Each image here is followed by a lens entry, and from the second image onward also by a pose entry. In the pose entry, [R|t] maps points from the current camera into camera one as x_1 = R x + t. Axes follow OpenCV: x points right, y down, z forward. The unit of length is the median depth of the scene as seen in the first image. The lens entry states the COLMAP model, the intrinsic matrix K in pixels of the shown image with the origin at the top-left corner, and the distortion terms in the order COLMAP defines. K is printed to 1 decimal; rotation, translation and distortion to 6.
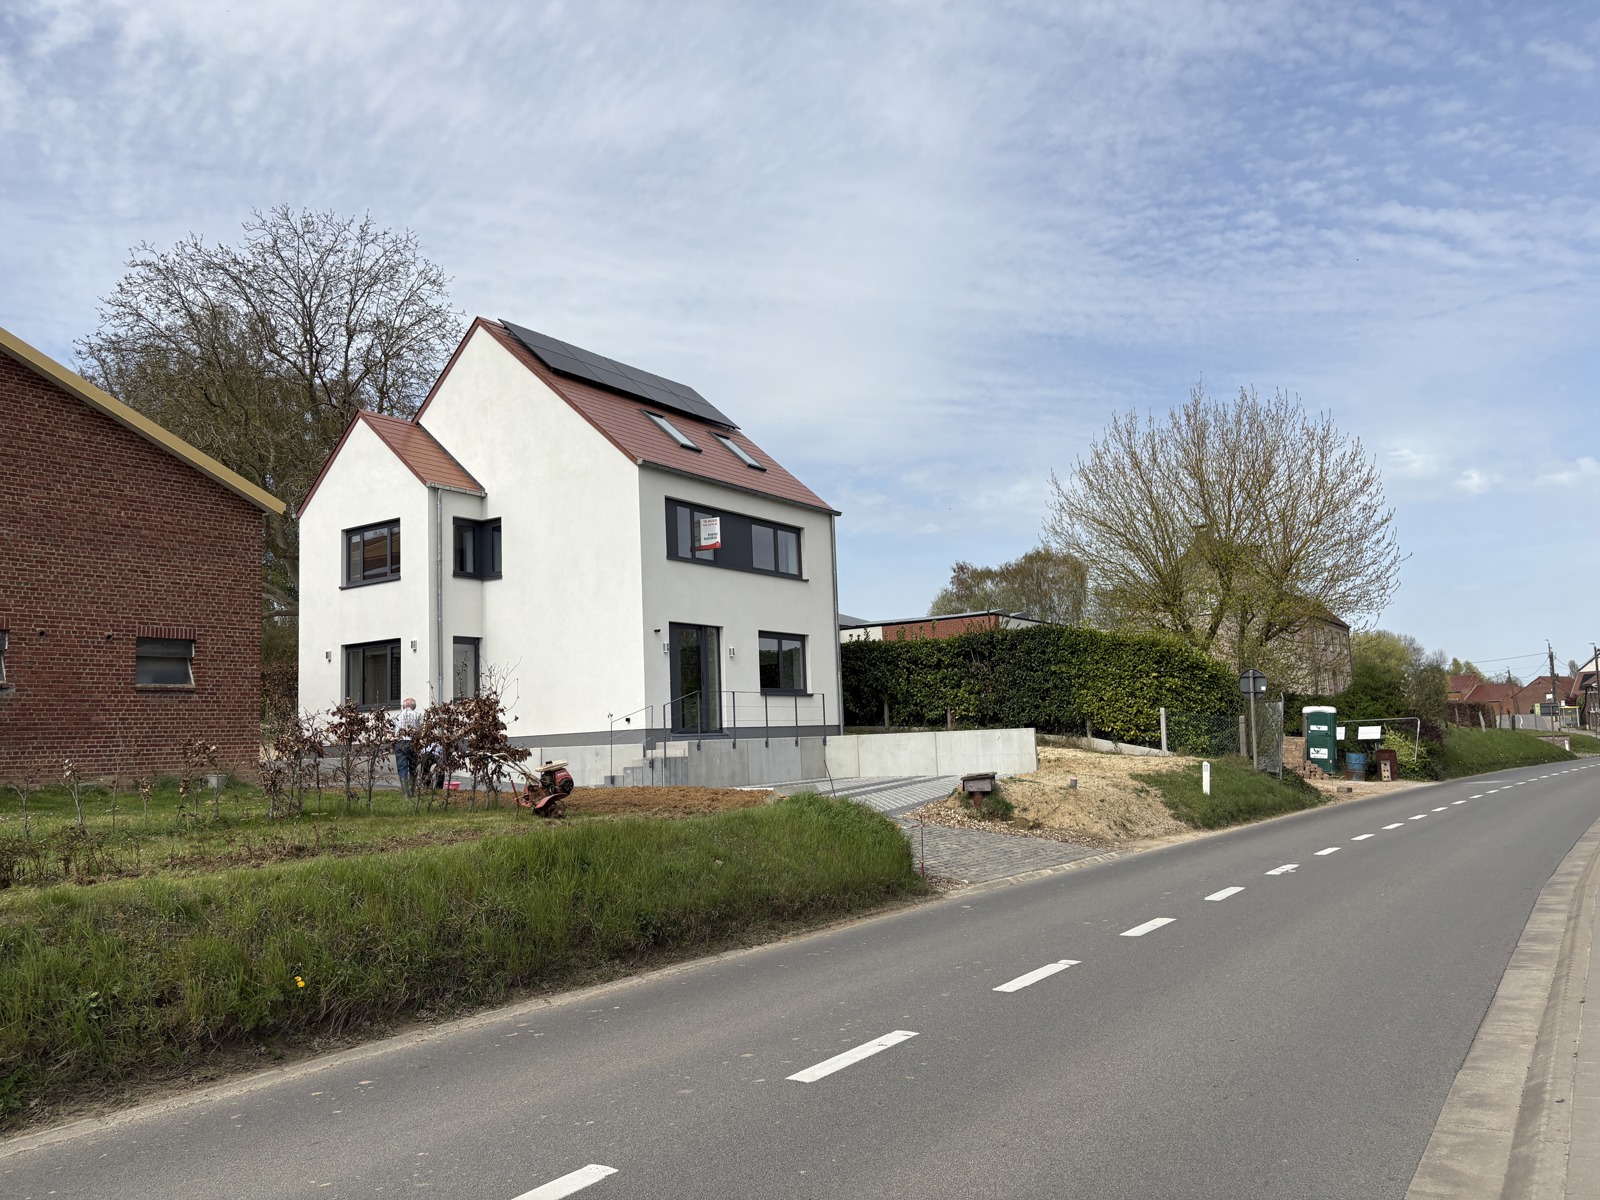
lens RADIAL K [[1203.3, 0, 797.1], [0, 1203.3, 611.9], [0, 0, 1]] dist [0.048593, -0.054624]
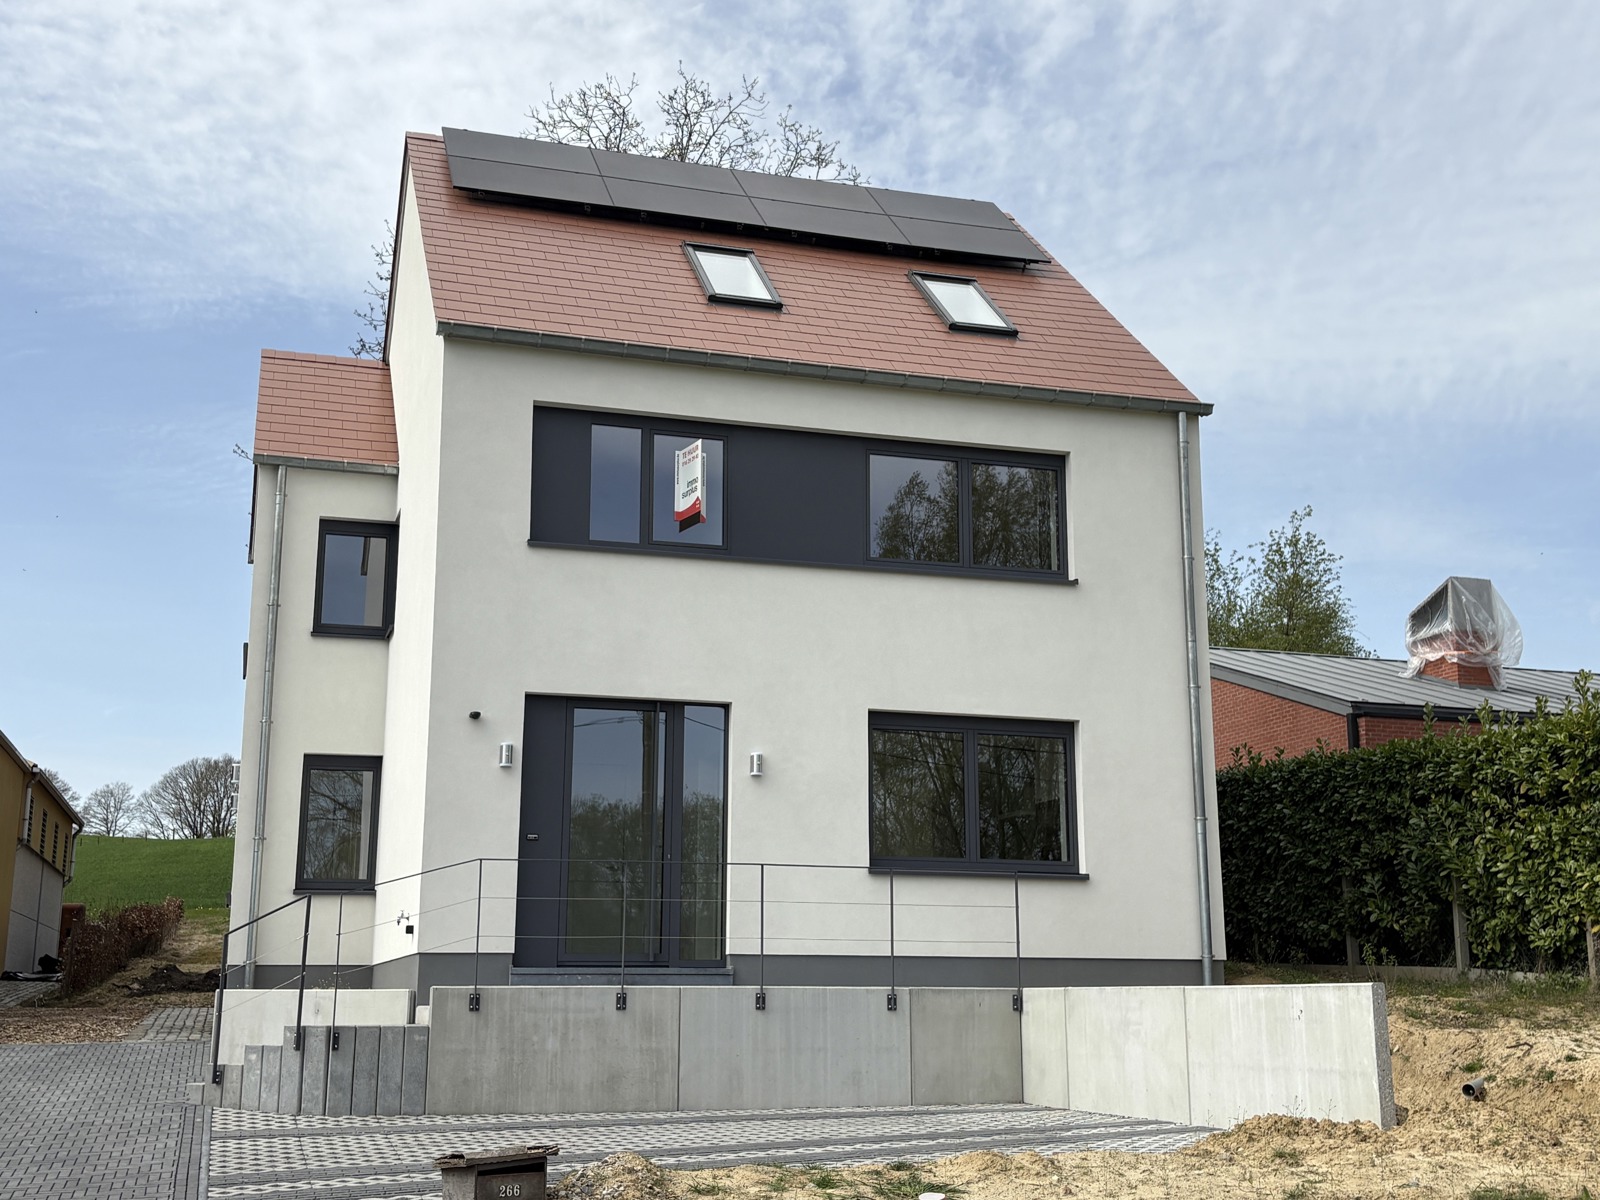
lens RADIAL K [[1831.6, 0, 800.8], [0, 1831.6, 586.1], [0, 0, 1]] dist [0.034059, 0.000000]
pose [[0.774342, -0.099632, -0.624875, 0.349329], [0.036674, 0.992933, -0.112870, 0.043839], [0.631704, 0.064484, 0.772523, 0.535215]]
